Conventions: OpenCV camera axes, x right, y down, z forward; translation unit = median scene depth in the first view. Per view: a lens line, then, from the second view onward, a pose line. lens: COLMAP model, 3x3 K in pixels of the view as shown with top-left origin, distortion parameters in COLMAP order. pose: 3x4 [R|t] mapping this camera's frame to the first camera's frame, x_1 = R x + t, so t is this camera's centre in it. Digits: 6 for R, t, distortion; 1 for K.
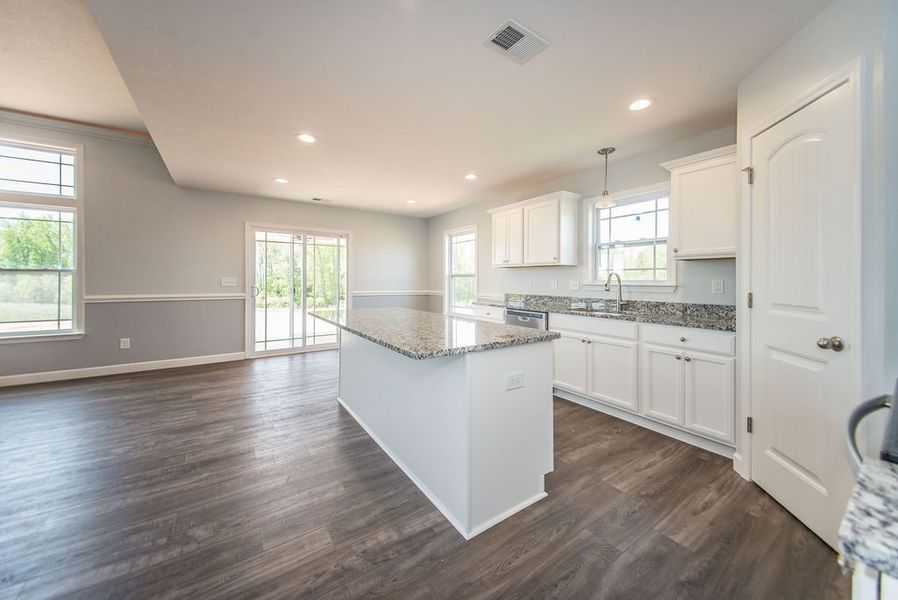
lens RADIAL K [[323.5, 0, 450.1], [0, 323.5, 285.4], [0, 0, 1]] dist [0.017633, -0.011769]
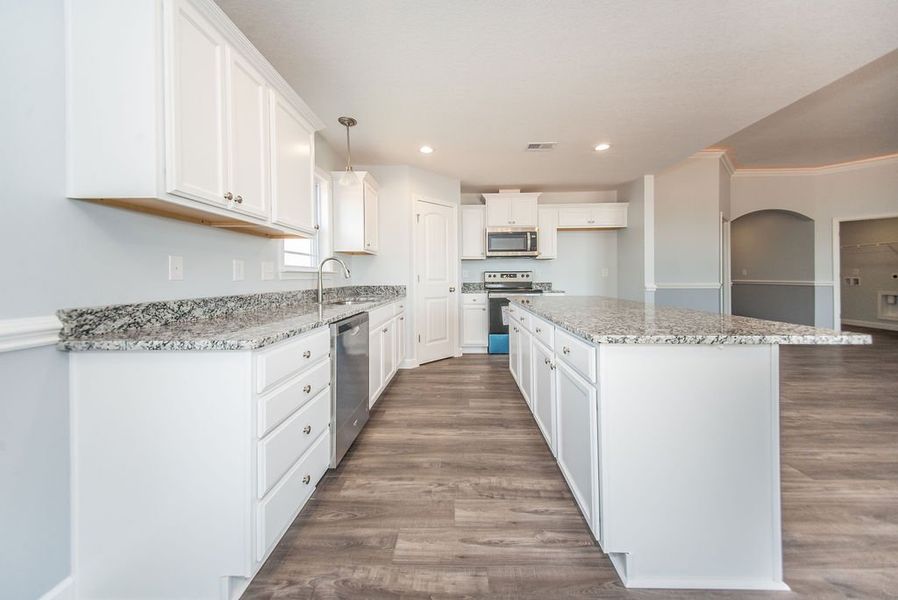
lens RADIAL K [[315.1, 0, 453.0], [0, 315.1, 278.4], [0, 0, 1]] dist [0.020471, -0.000044]
pose [[-0.807997, -0.000899, 0.589185, -0.217978], [0.013744, 0.999698, 0.020374, 0.003570], [-0.589026, 0.024560, -0.807741, 1.244660]]
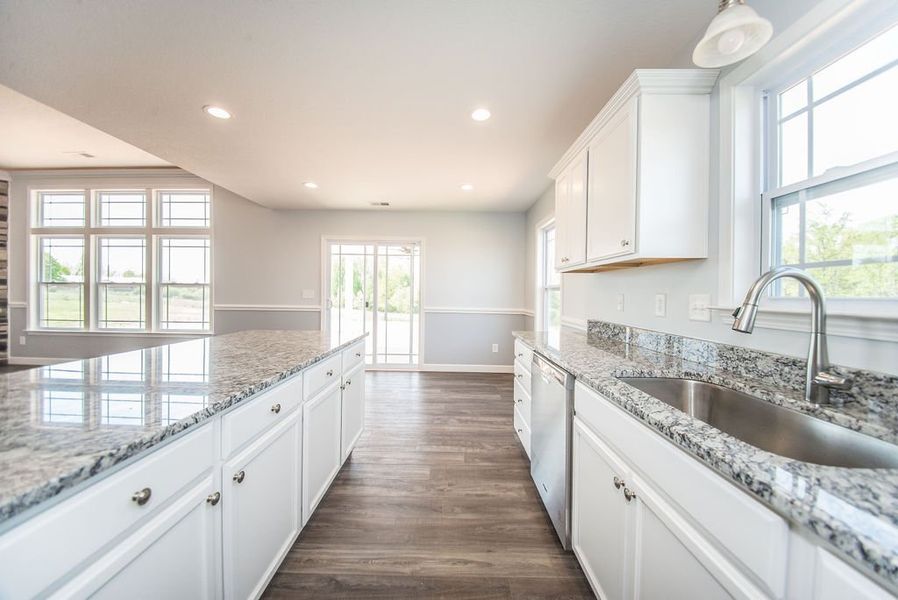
lens RADIAL K [[322.0, 0, 447.2], [0, 322.0, 297.6], [0, 0, 1]] dist [0.001587, -0.008748]
pose [[0.821707, 0.013932, -0.569740, 0.346099], [-0.019168, 0.999811, -0.003196, -0.006948], [0.569588, 0.013547, 0.821819, 0.493455]]
